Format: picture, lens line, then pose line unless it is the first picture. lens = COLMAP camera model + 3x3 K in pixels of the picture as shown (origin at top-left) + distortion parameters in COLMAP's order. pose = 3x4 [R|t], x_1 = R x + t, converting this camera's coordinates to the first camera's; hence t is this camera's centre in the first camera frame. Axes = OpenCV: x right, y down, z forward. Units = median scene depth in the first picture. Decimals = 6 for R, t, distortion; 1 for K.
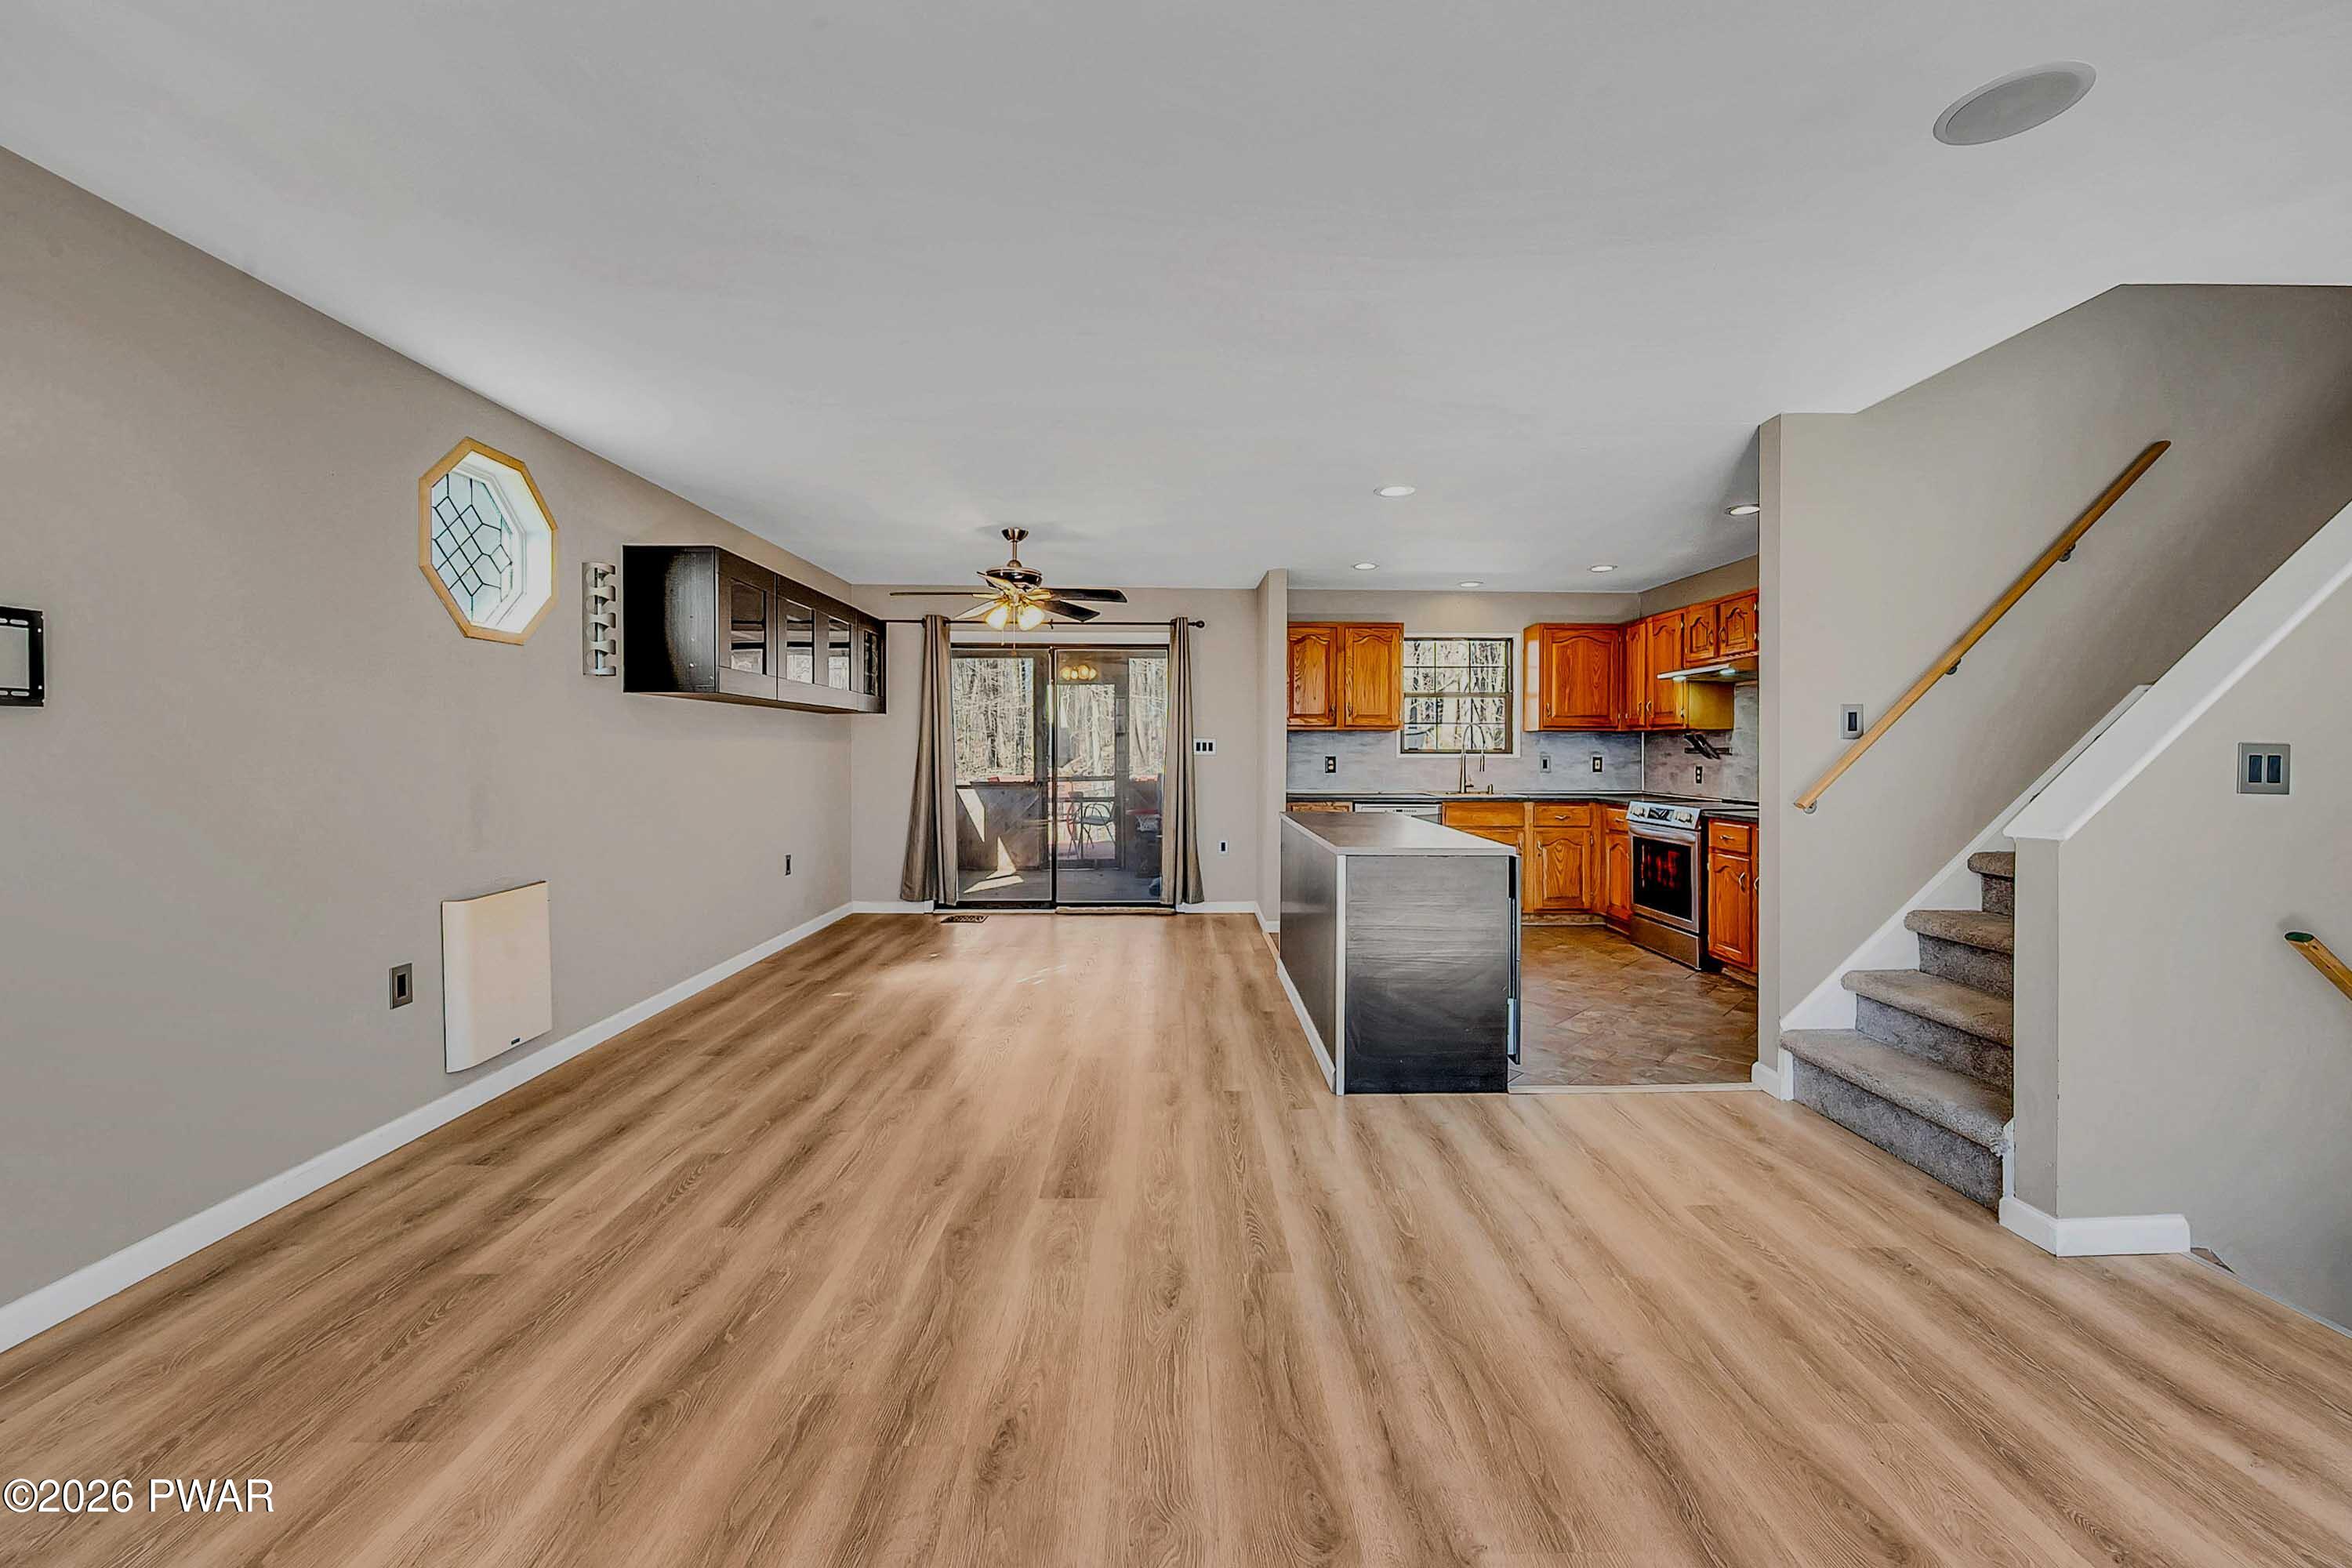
lens RADIAL K [[954.5, 0, 1180.3], [0, 954.5, 749.8], [0, 0, 1]] dist [0.000935, 0.000140]
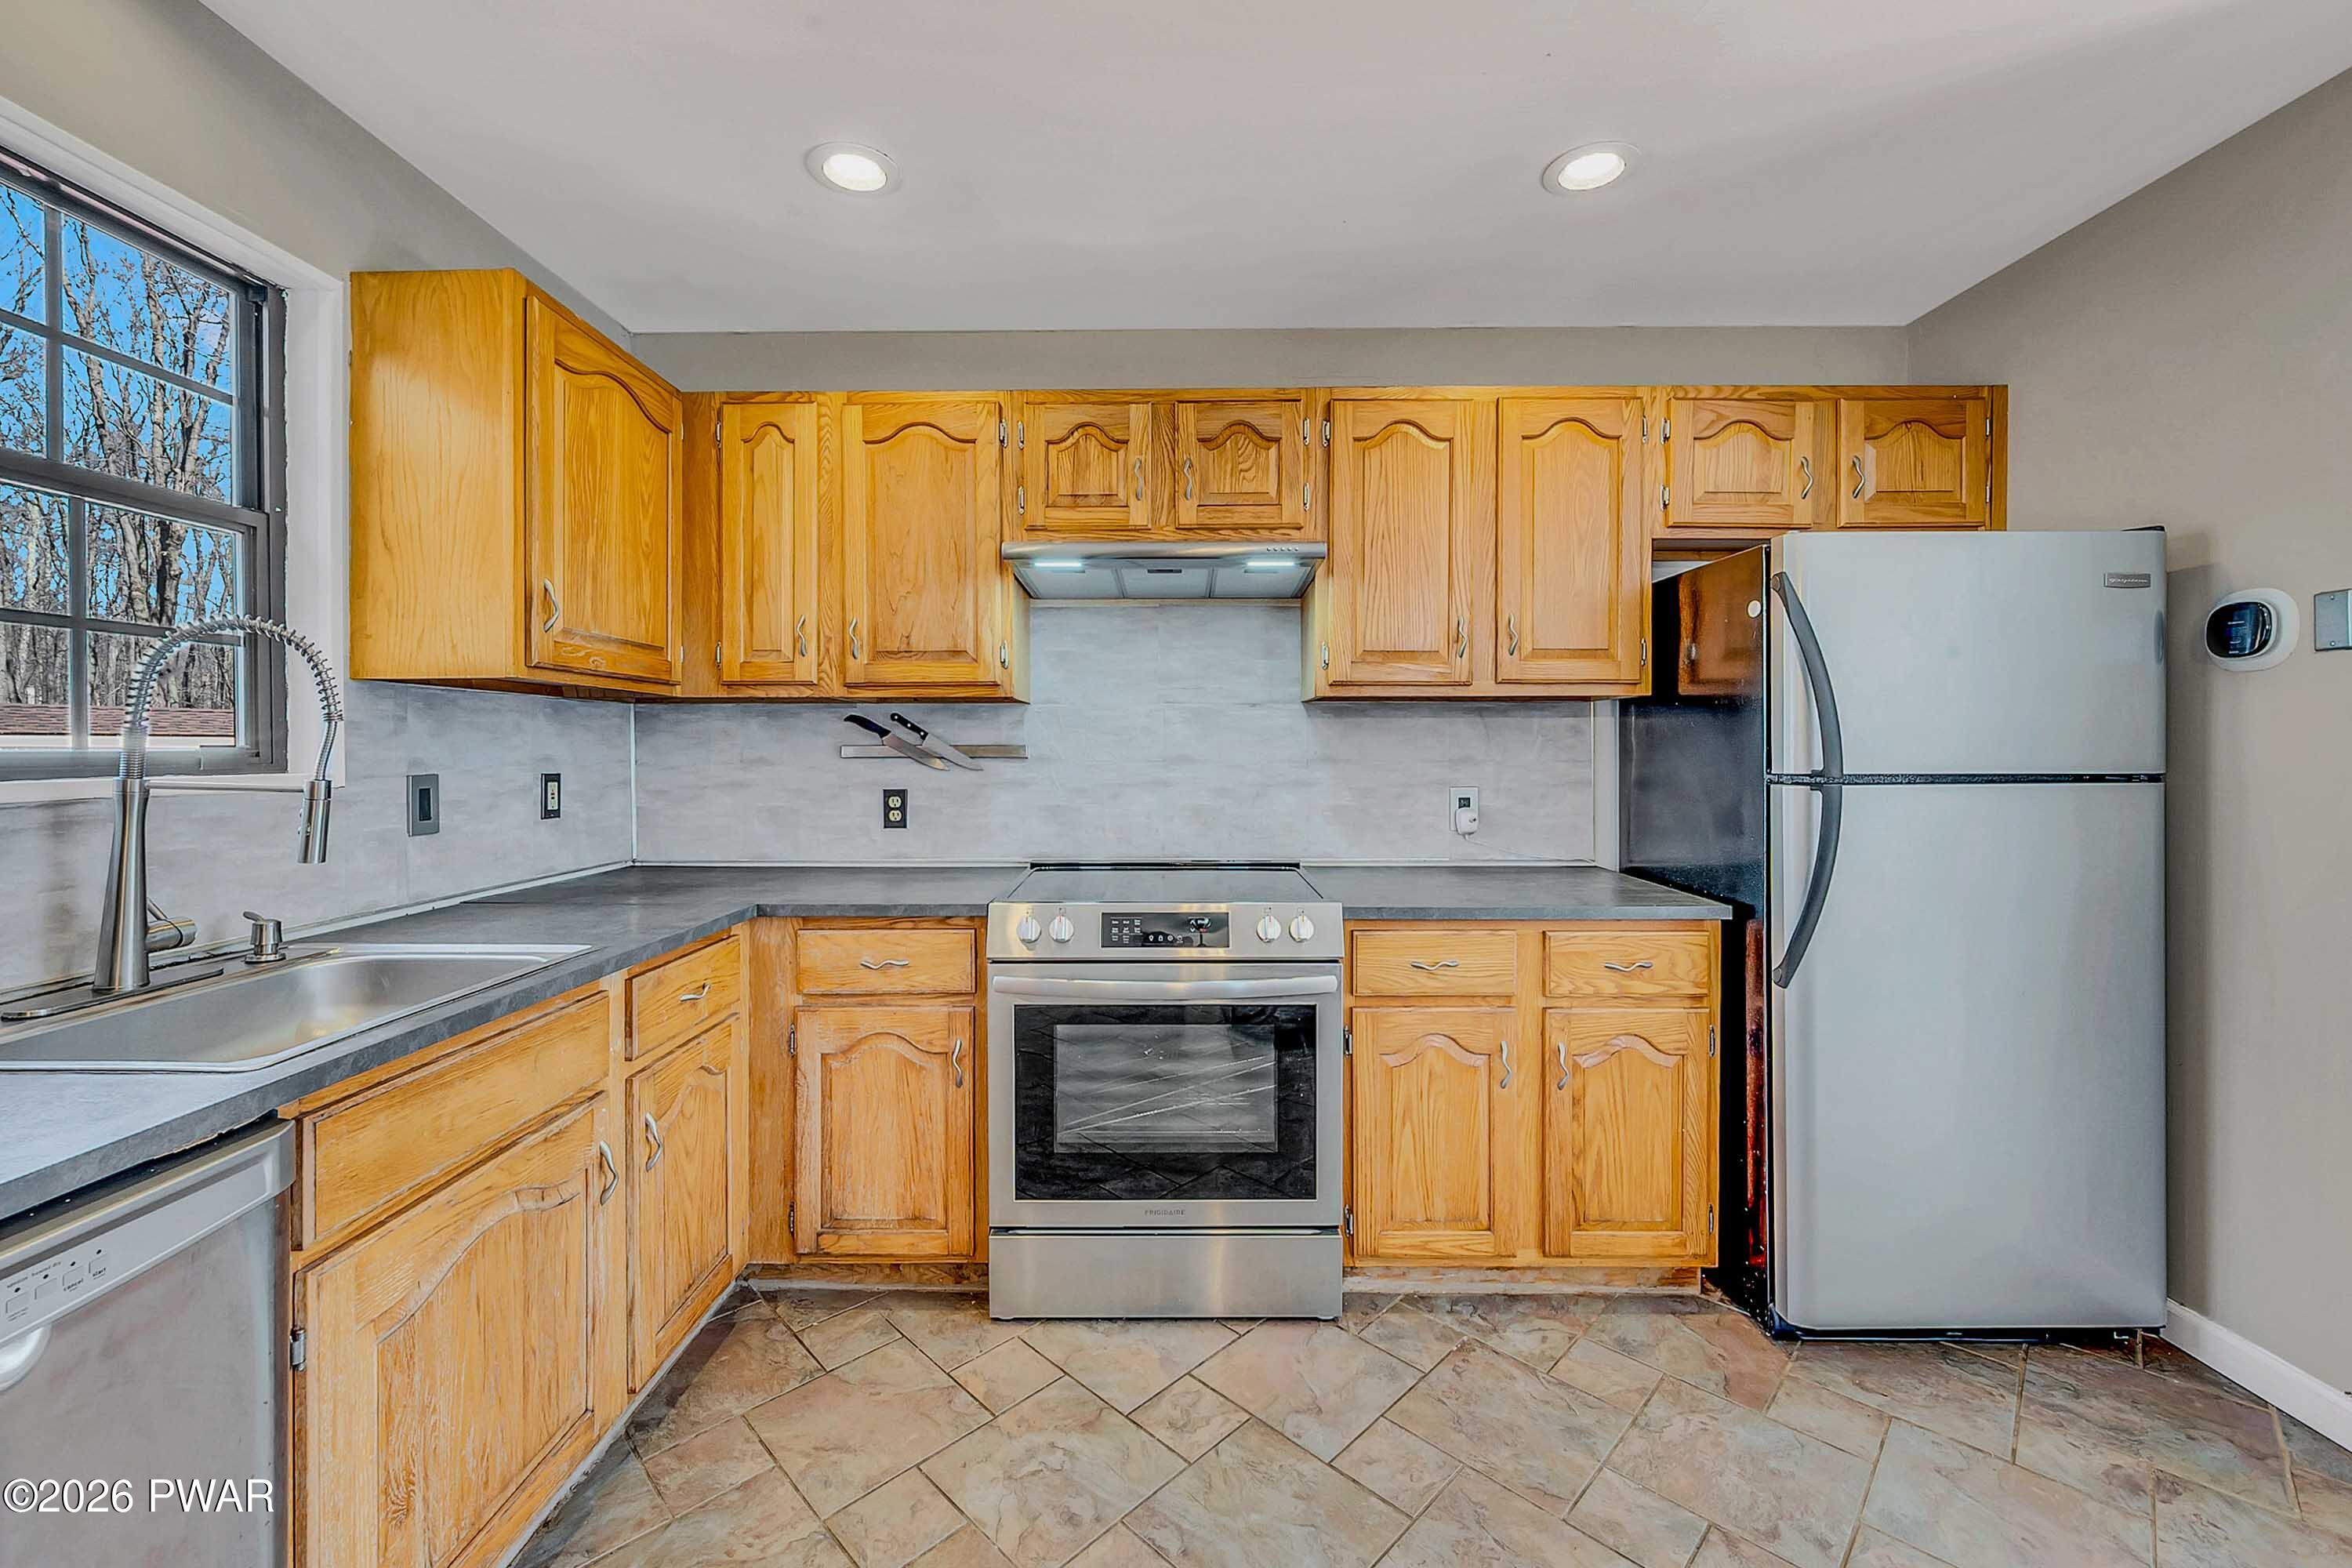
lens RADIAL K [[954.5, 0, 1180.3], [0, 954.5, 749.8], [0, 0, 1]] dist [0.000935, 0.000140]
pose [[0.014869, -0.004972, 0.999877, 0.149396], [0.004061, 0.999980, 0.004912, -0.001779], [-0.999881, 0.003987, 0.014889, 1.013656]]
